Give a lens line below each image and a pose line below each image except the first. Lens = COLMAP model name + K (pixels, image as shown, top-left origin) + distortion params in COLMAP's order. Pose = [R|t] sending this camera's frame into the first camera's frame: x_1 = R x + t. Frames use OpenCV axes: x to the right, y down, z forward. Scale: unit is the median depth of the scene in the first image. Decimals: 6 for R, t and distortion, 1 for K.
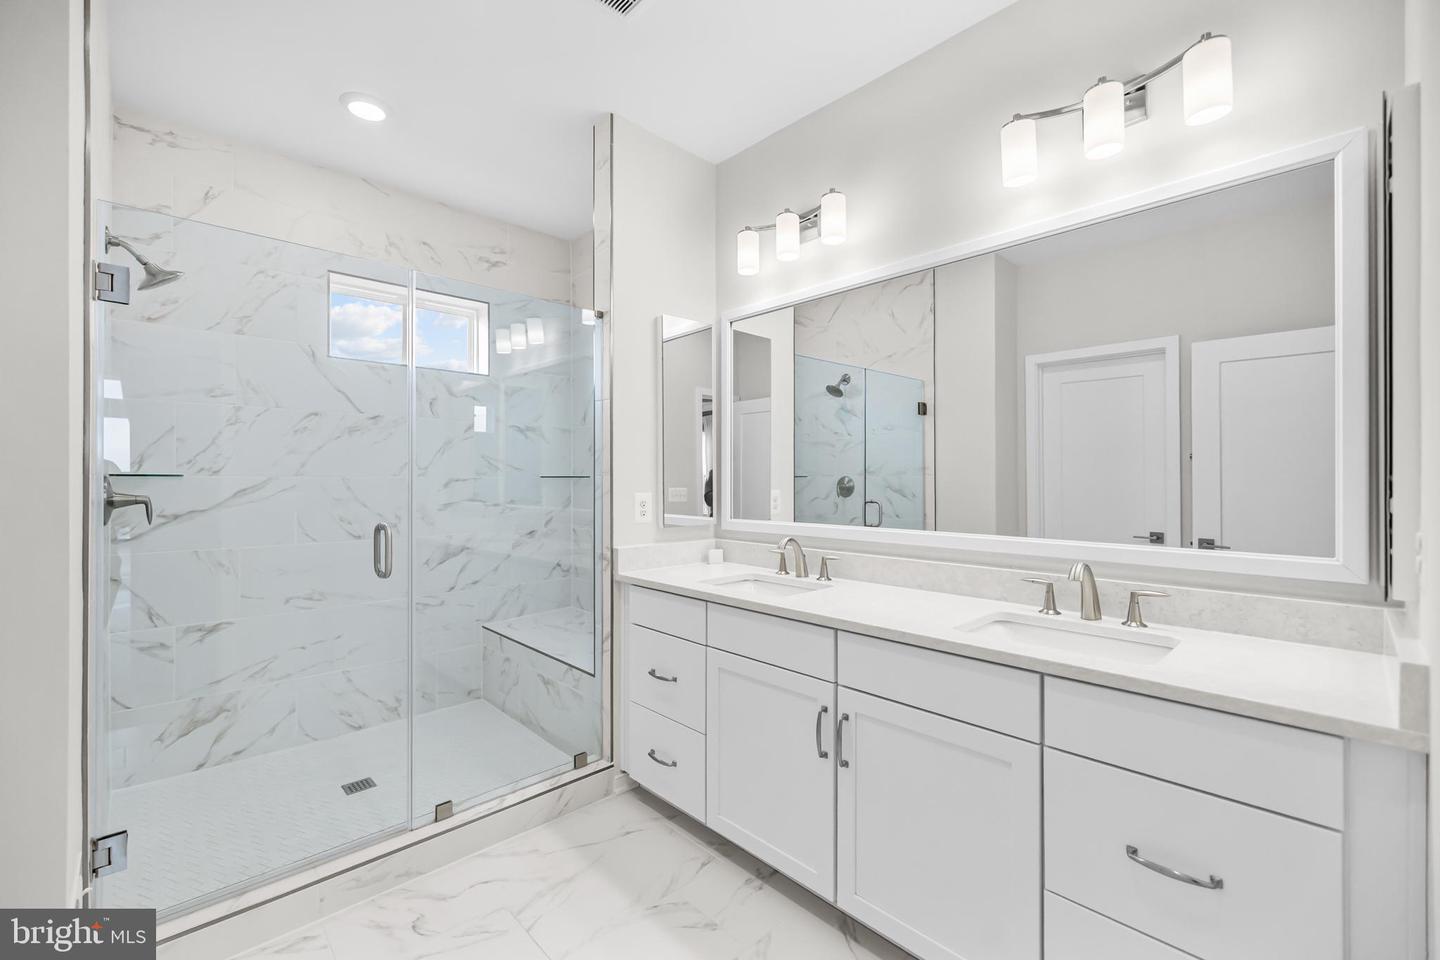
lens RADIAL K [[612.5, 0, 718.5], [0, 612.5, 476.6], [0, 0, 1]] dist [0.013833, -0.001703]
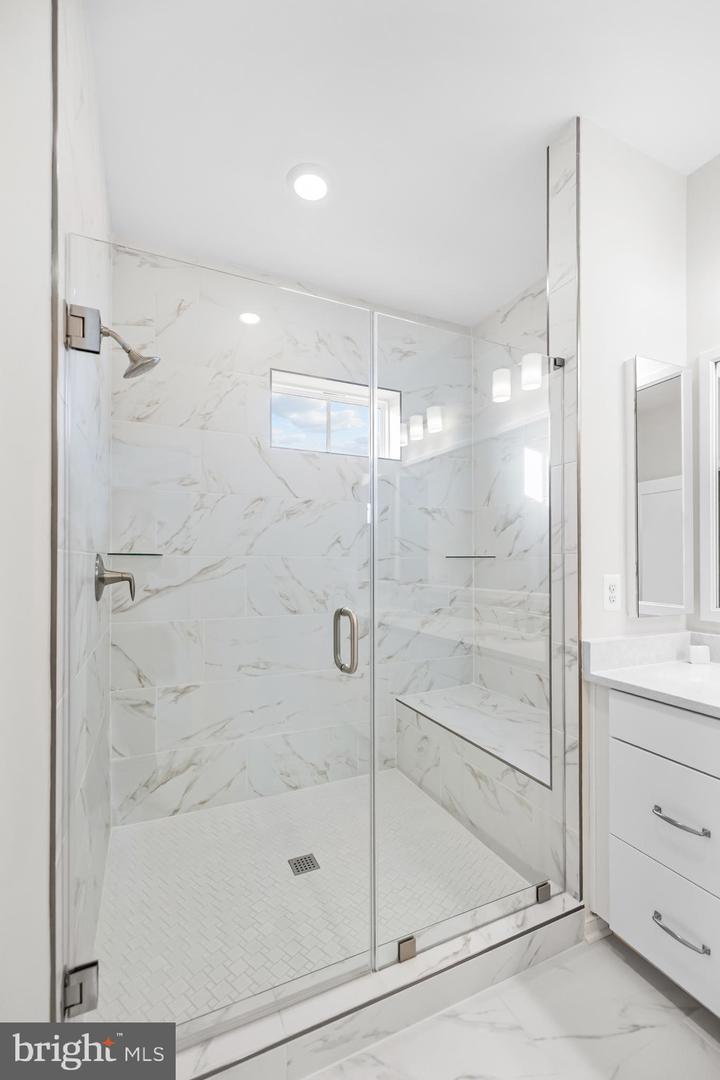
lens RADIAL K [[459.4, 0, 368.8], [0, 459.4, 561.2], [0, 0, 1]] dist [0.013833, -0.001703]
pose [[0.951831, 0.001447, -0.306620, -0.242009], [-0.000278, 0.999993, 0.003854, 0.006094], [0.306623, -0.003583, 0.951824, 0.306319]]
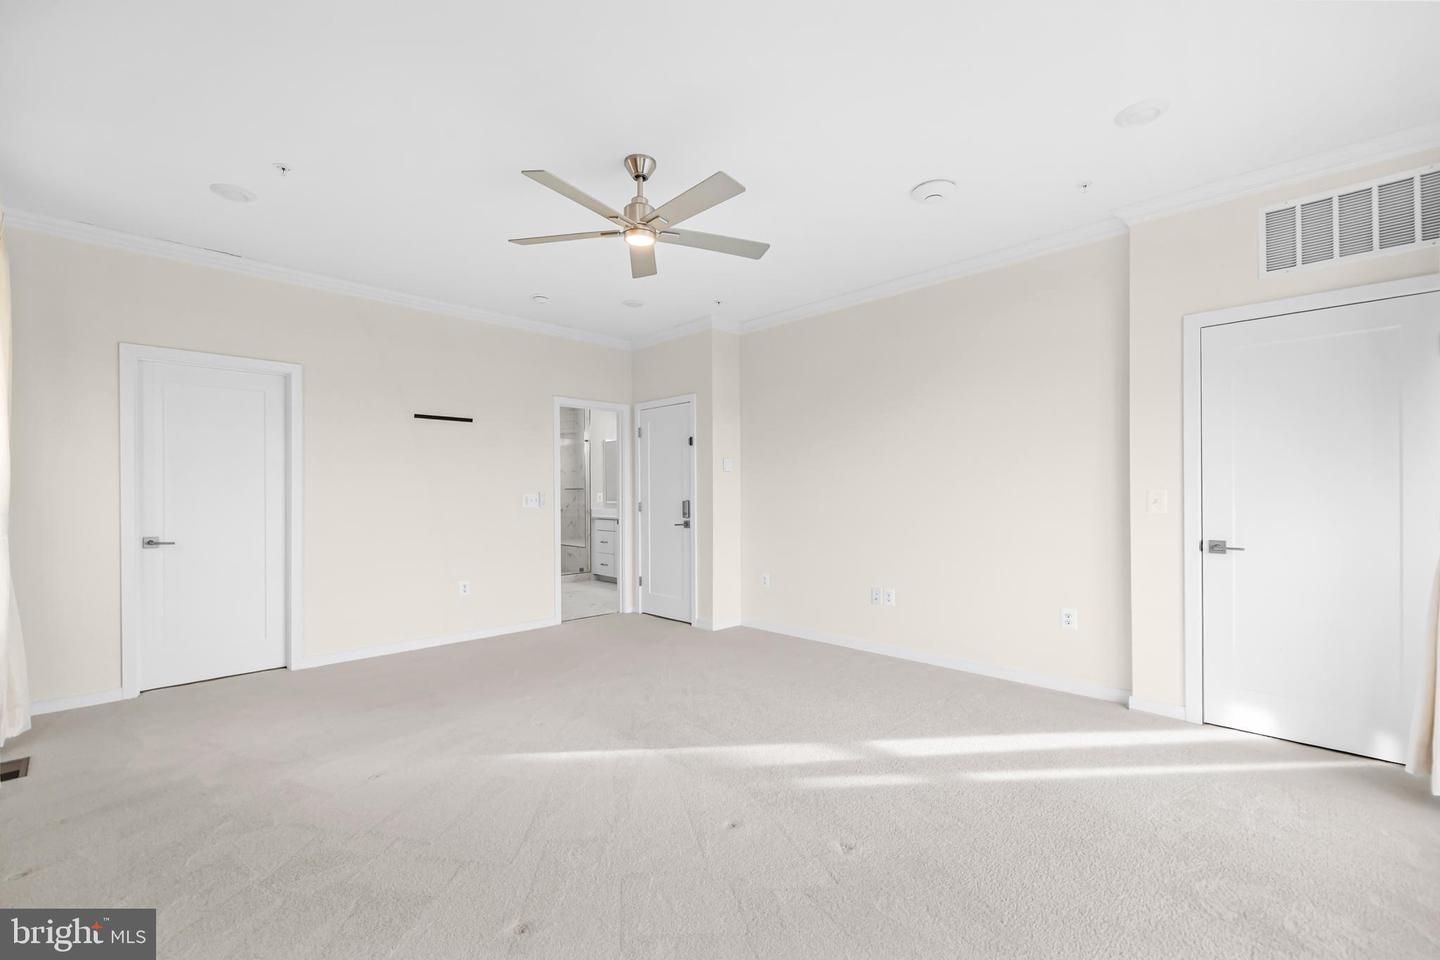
lens RADIAL K [[612.5, 0, 722.6], [0, 612.5, 489.0], [0, 0, 1]] dist [0.013833, -0.001703]
pose [[0.999667, -0.007922, 0.024559, 0.461119], [0.008062, 0.999952, -0.005618, 0.027559], [-0.024513, 0.005814, 0.999683, -2.339296]]
